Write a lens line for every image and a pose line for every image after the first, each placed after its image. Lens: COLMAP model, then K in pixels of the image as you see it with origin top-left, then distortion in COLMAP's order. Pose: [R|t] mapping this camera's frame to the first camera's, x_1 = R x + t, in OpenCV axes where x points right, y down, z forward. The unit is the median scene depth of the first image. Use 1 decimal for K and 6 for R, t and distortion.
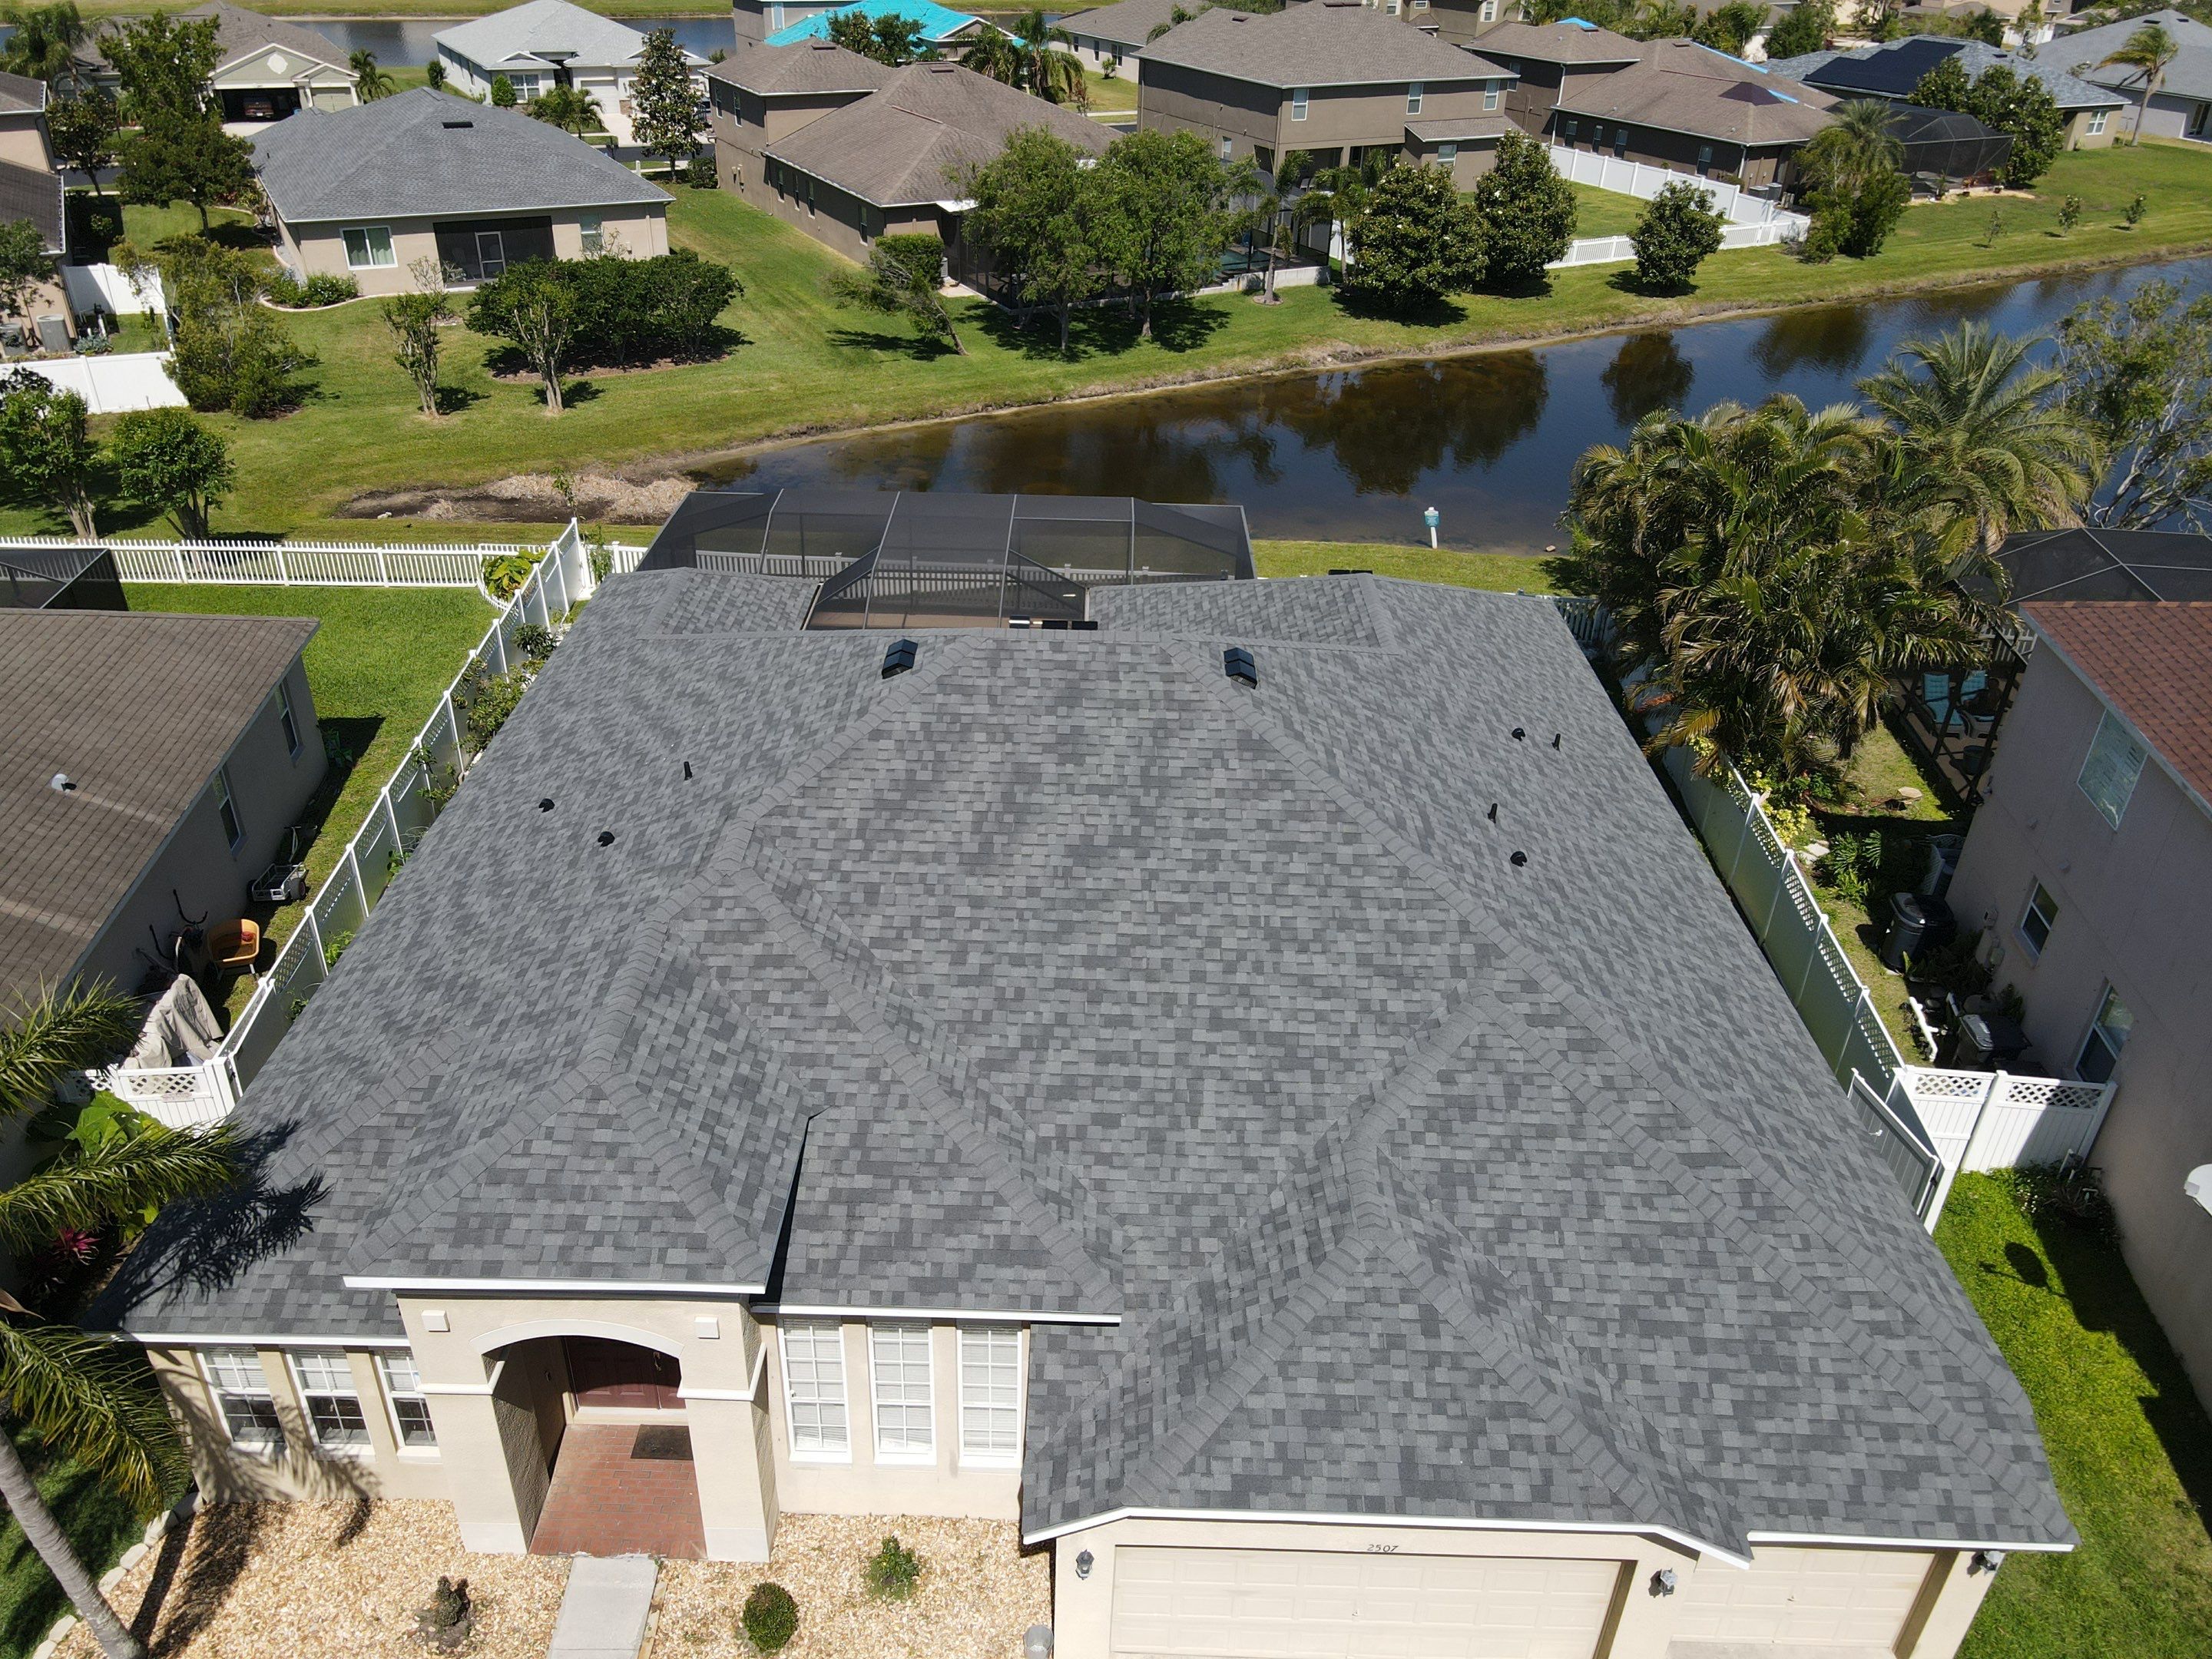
lens RADIAL K [[1624.4, 0, 1070.7], [0, 1624.4, 834.4], [0, 0, 1]] dist [-0.006671, 0.028227]
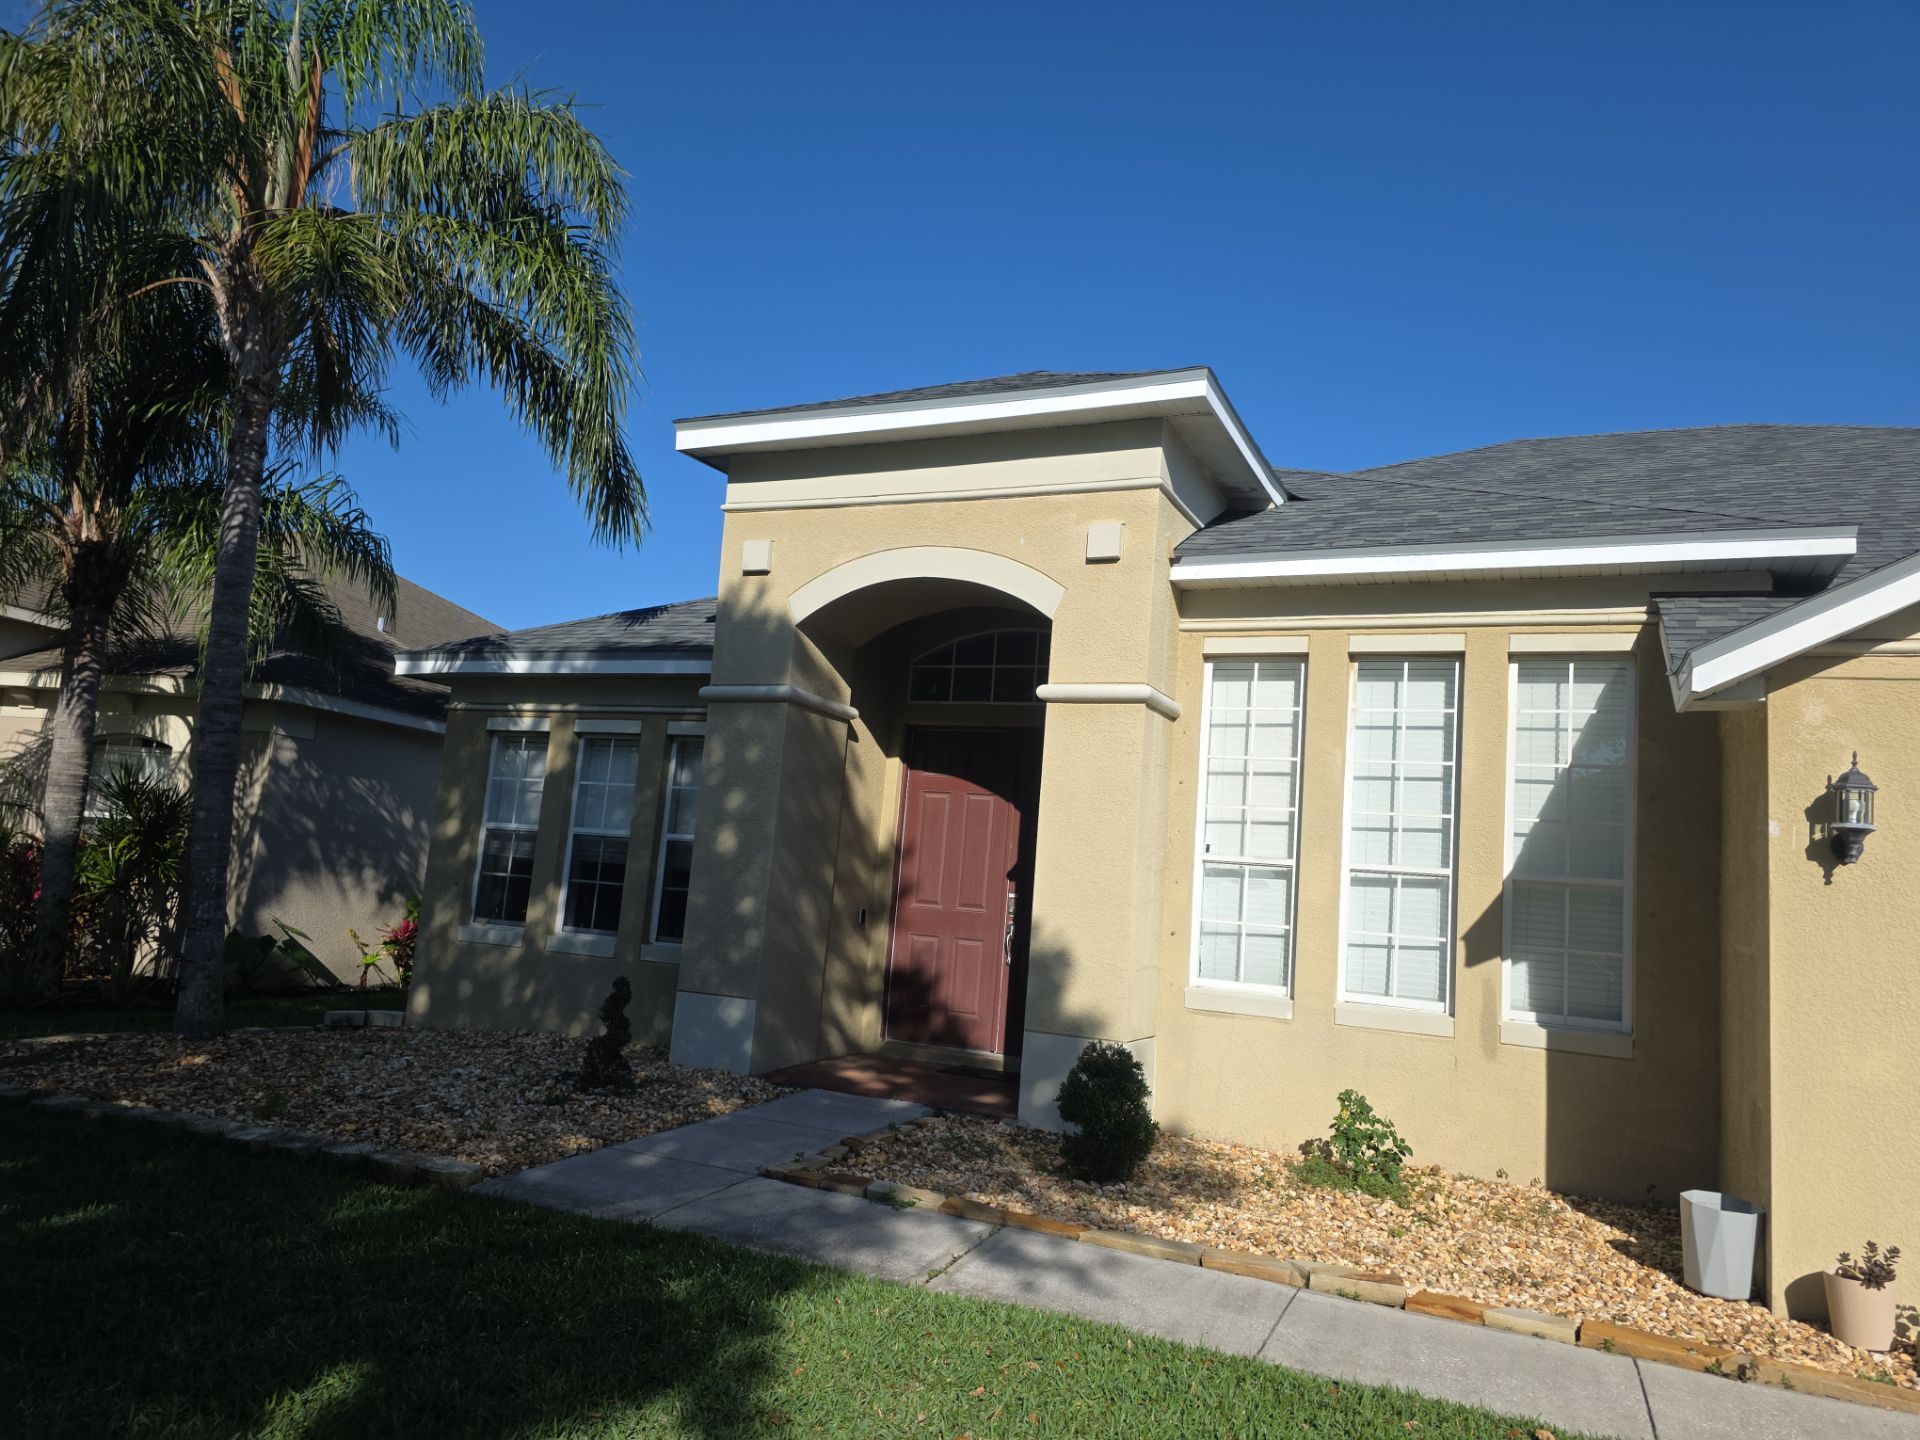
lens RADIAL K [[1286.0, 0, 987.8], [0, 1286.0, 725.9], [0, 0, 1]] dist [0.068884, -0.050768]
pose [[0.919716, -0.003506, -0.392569, -0.052632], [-0.249990, 0.765785, -0.592519, 0.571065], [0.302701, 0.643088, 0.703428, 0.557170]]
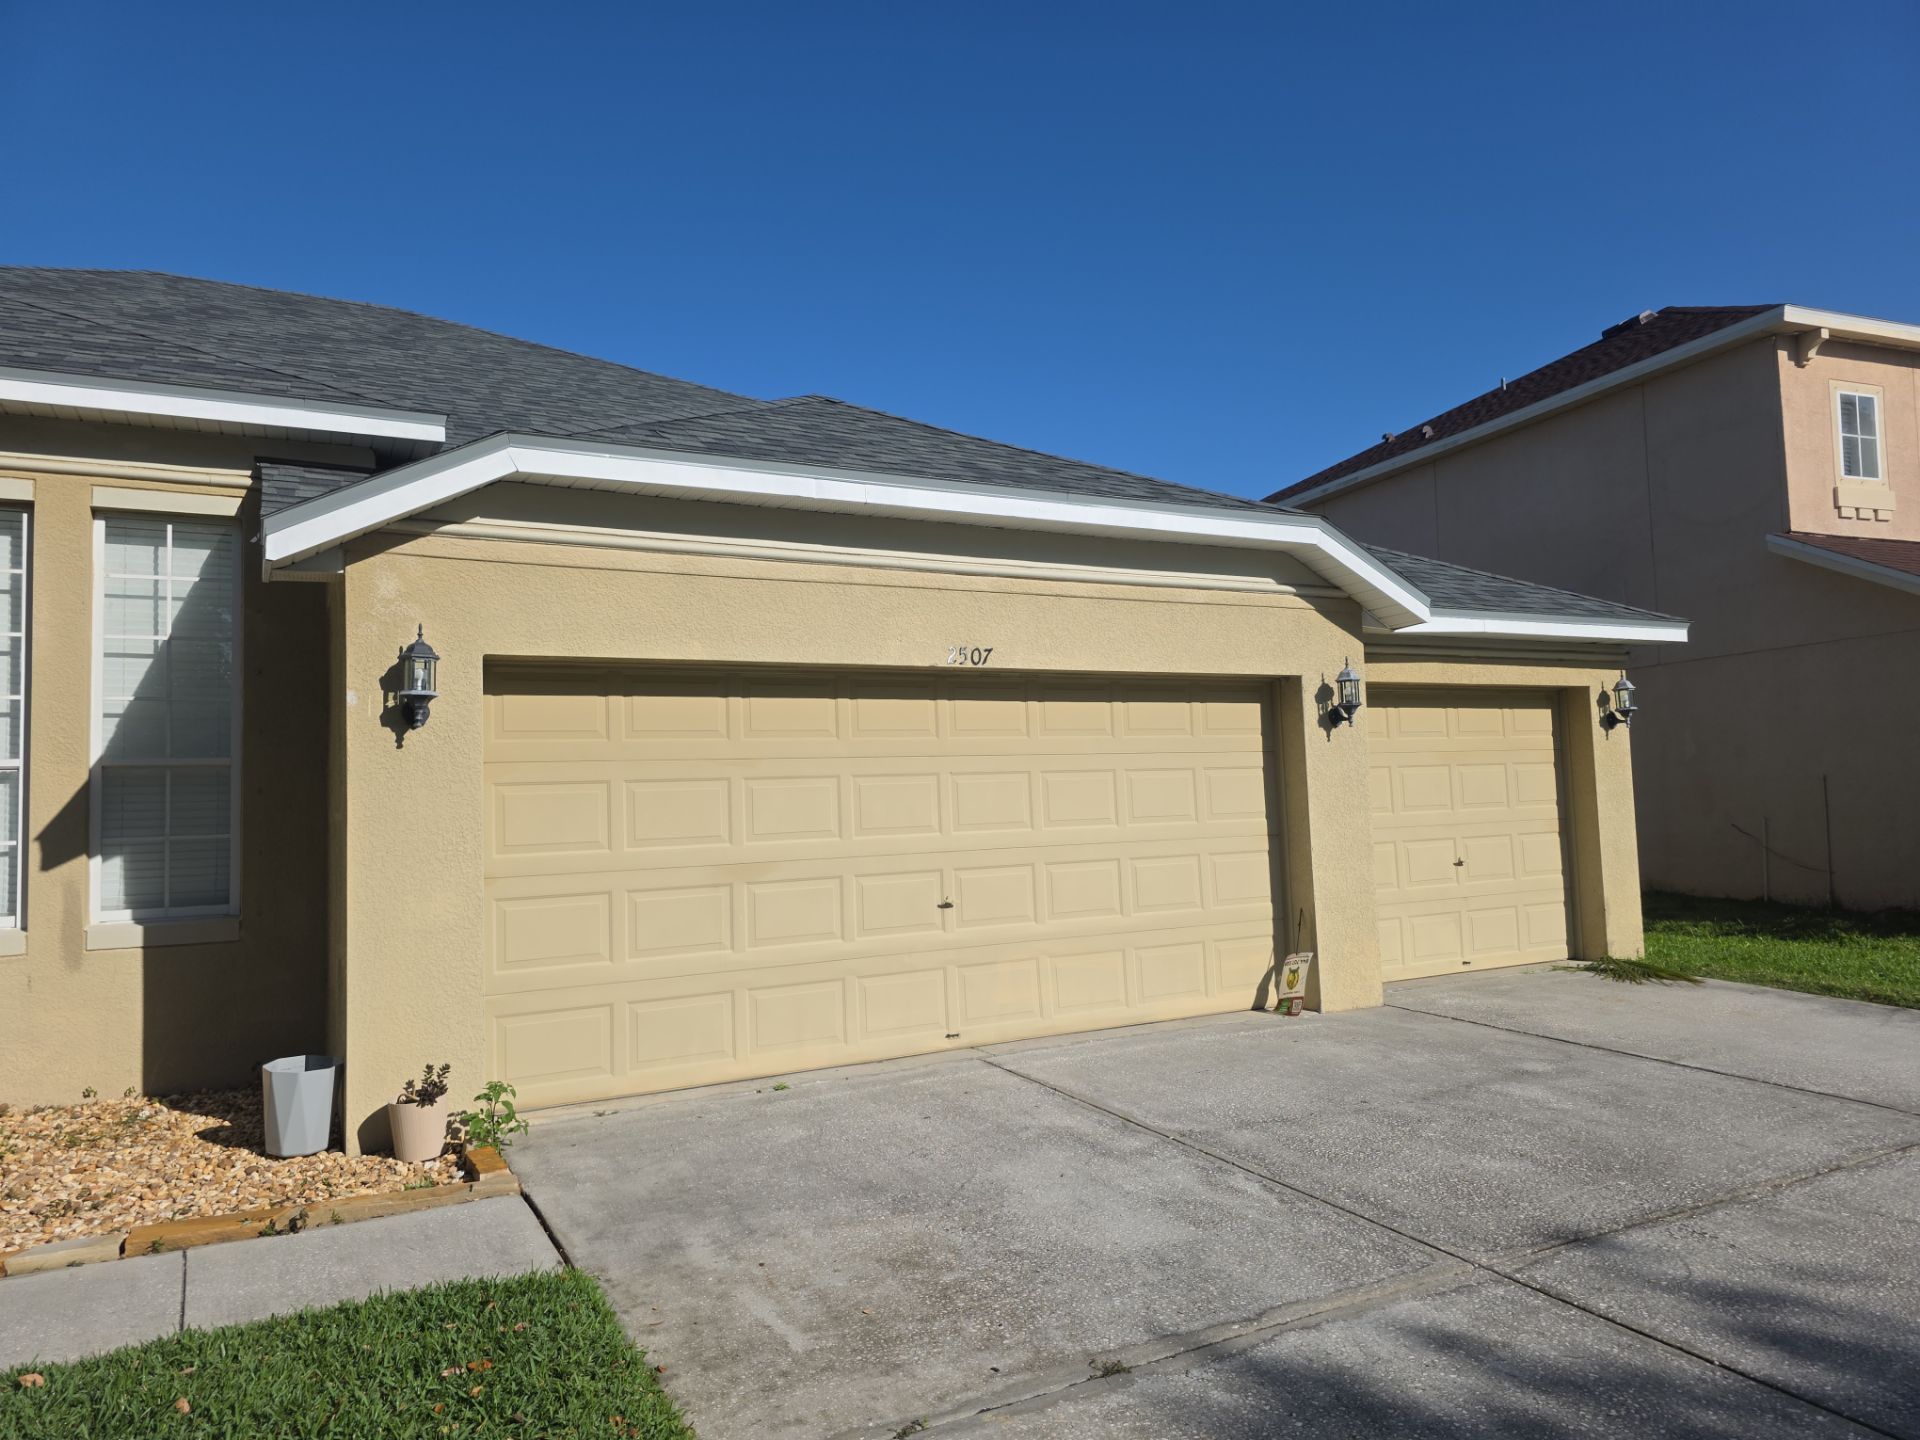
lens RADIAL K [[1293.8, 0, 971.9], [0, 1293.8, 719.2], [0, 0, 1]] dist [0.056679, -0.042328]
pose [[0.873636, -0.017110, 0.486280, -0.027768], [0.294743, 0.813778, -0.500892, 0.568716], [-0.387153, 0.580925, 0.715988, 0.562365]]
